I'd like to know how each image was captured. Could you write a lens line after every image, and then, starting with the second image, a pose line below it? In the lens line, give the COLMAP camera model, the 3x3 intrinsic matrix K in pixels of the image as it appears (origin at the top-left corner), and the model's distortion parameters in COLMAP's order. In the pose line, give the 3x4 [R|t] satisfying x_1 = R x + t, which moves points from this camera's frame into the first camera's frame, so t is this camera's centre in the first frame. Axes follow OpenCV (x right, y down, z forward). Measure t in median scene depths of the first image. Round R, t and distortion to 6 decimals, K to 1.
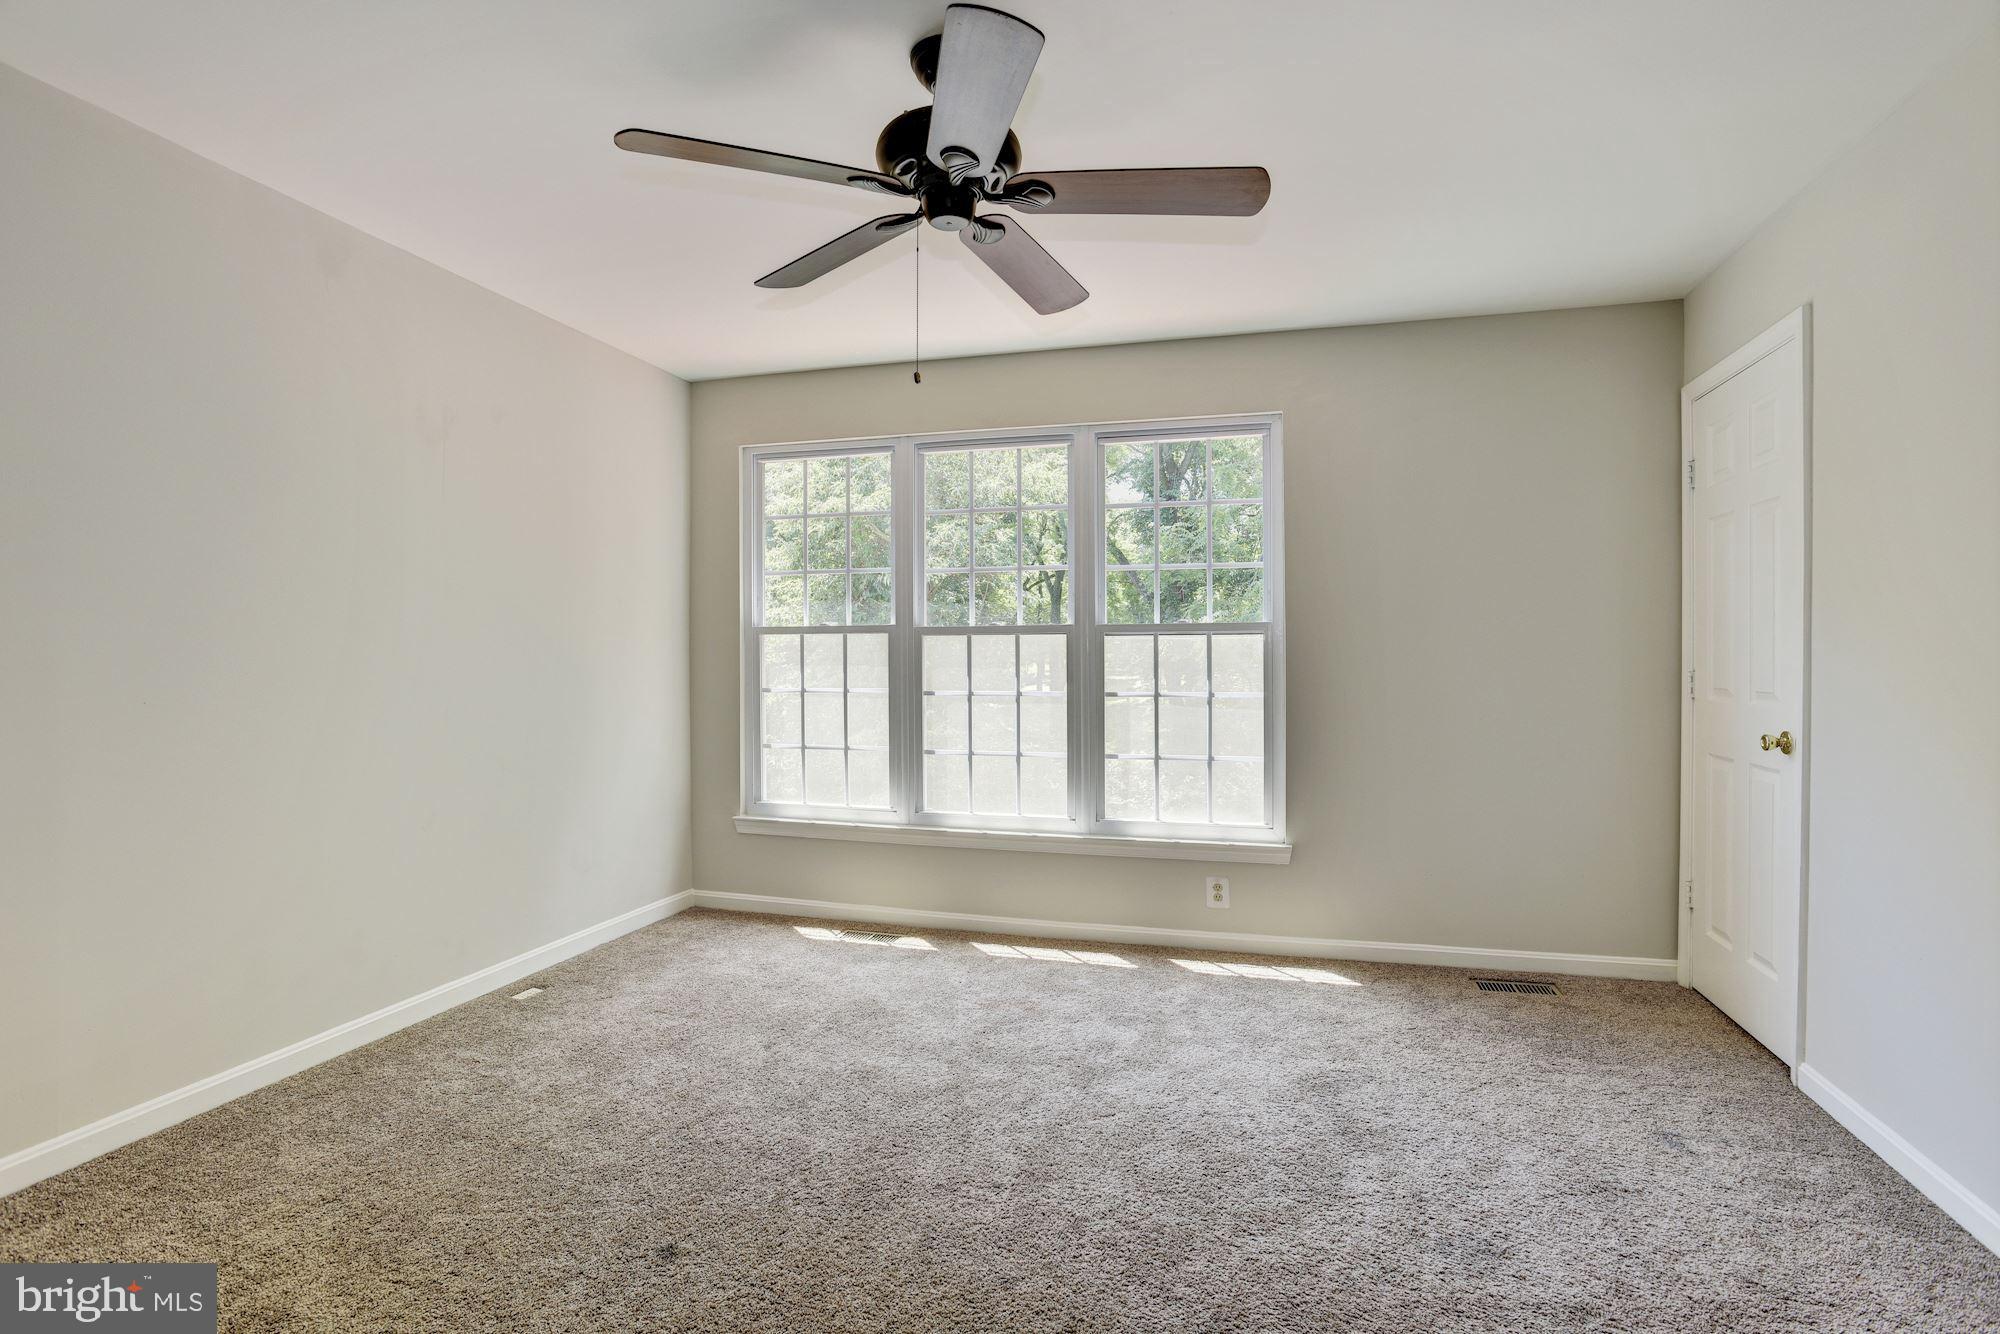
lens RADIAL K [[966.2, 0, 998.2], [0, 966.2, 657.0], [0, 0, 1]] dist [-0.048711, 0.023456]
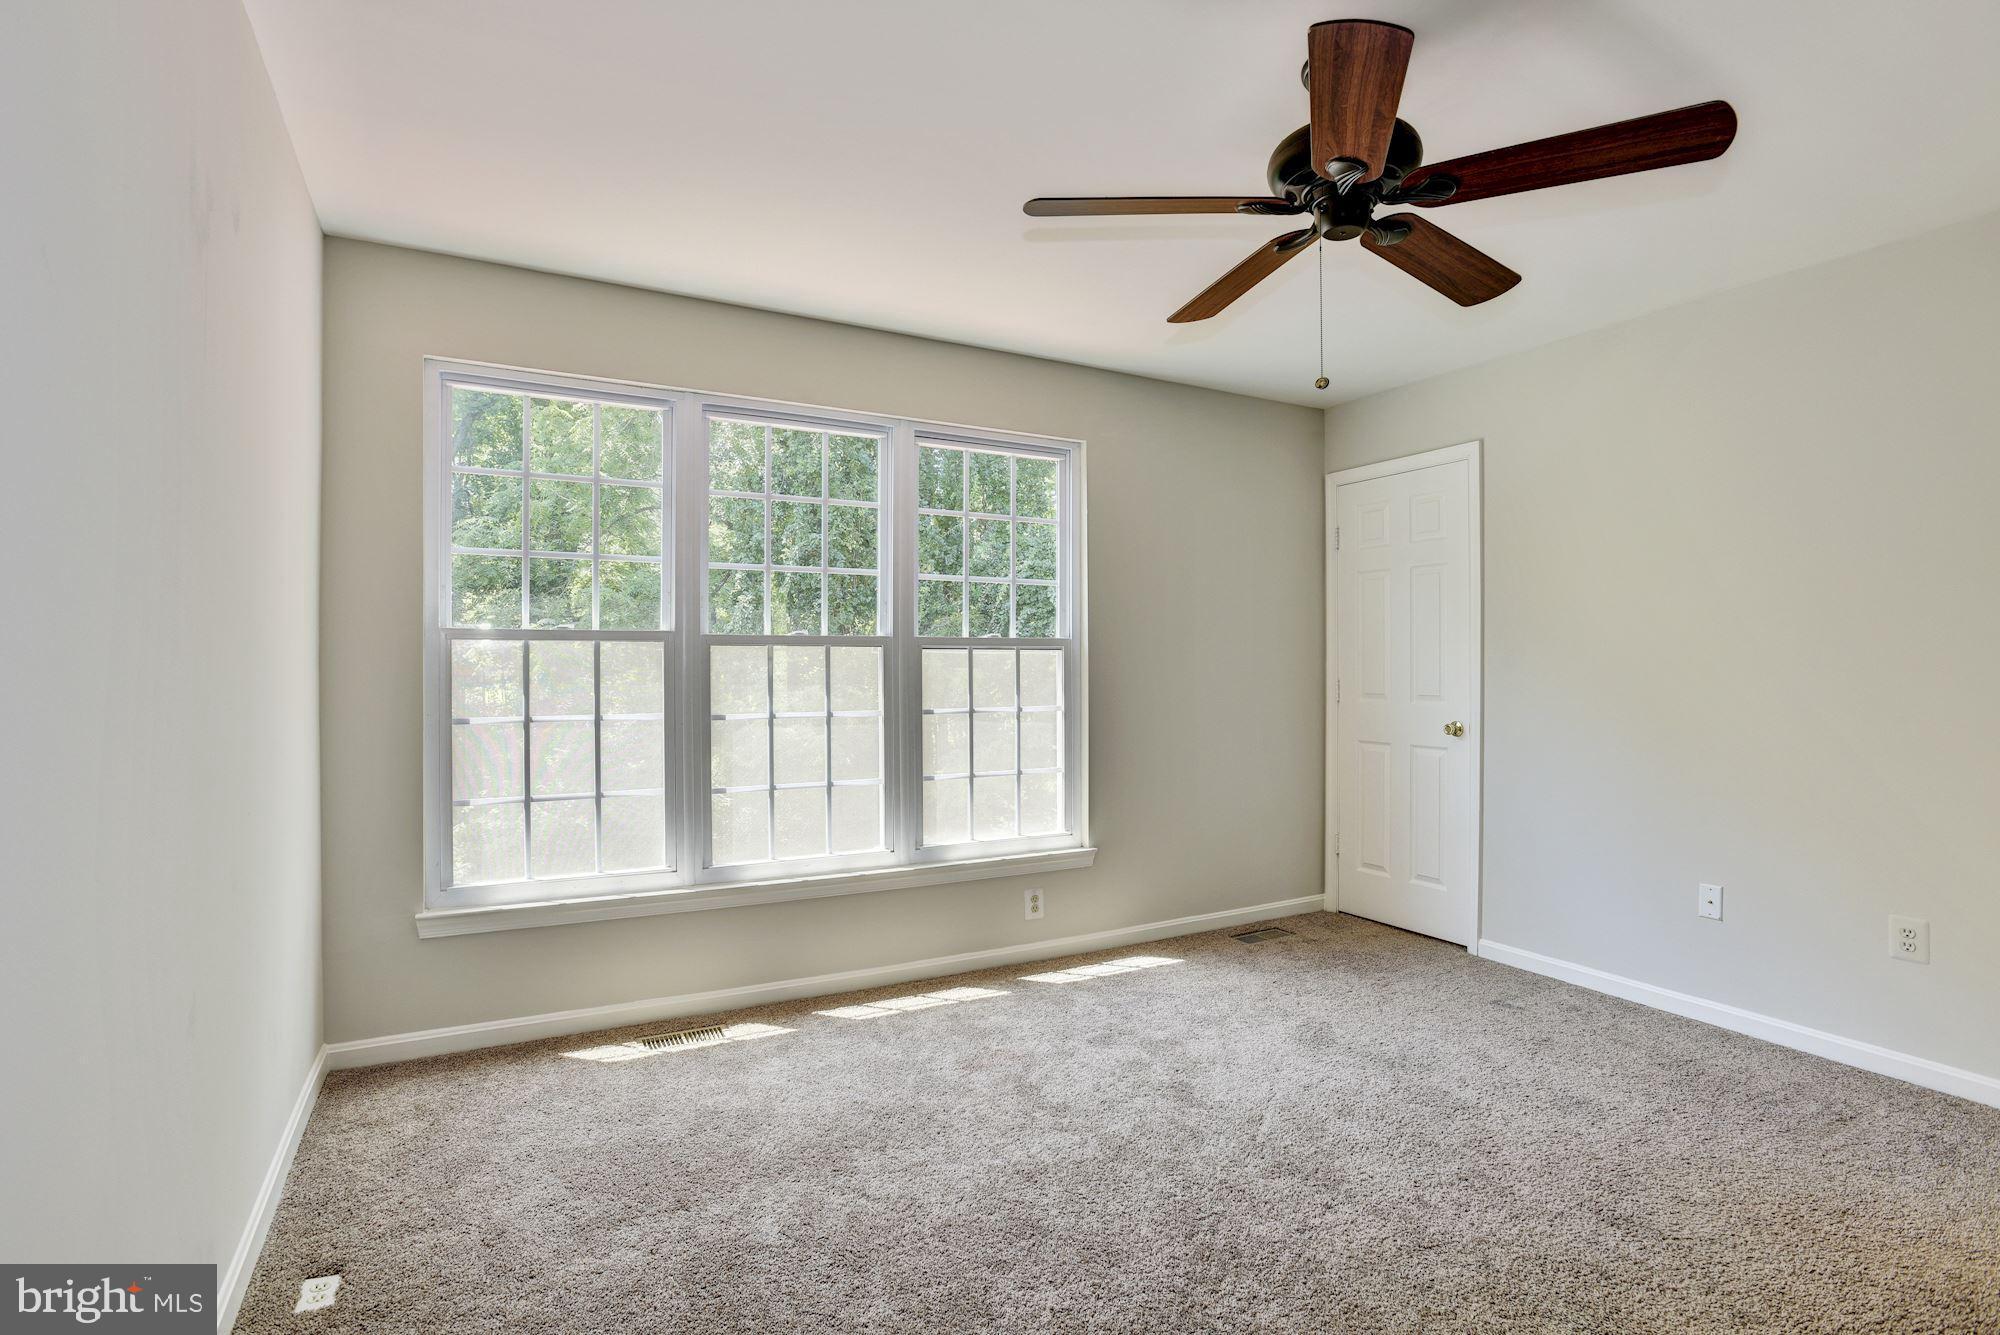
lens RADIAL K [[986.9, 0, 1000.0], [0, 986.9, 667.5], [0, 0, 1]] dist [-0.061831, 0.040173]
pose [[0.709117, -0.000023, 0.705090, -0.531960], [-0.001337, 0.999998, 0.001377, -0.005821], [-0.705089, -0.001919, 0.709116, 0.290855]]
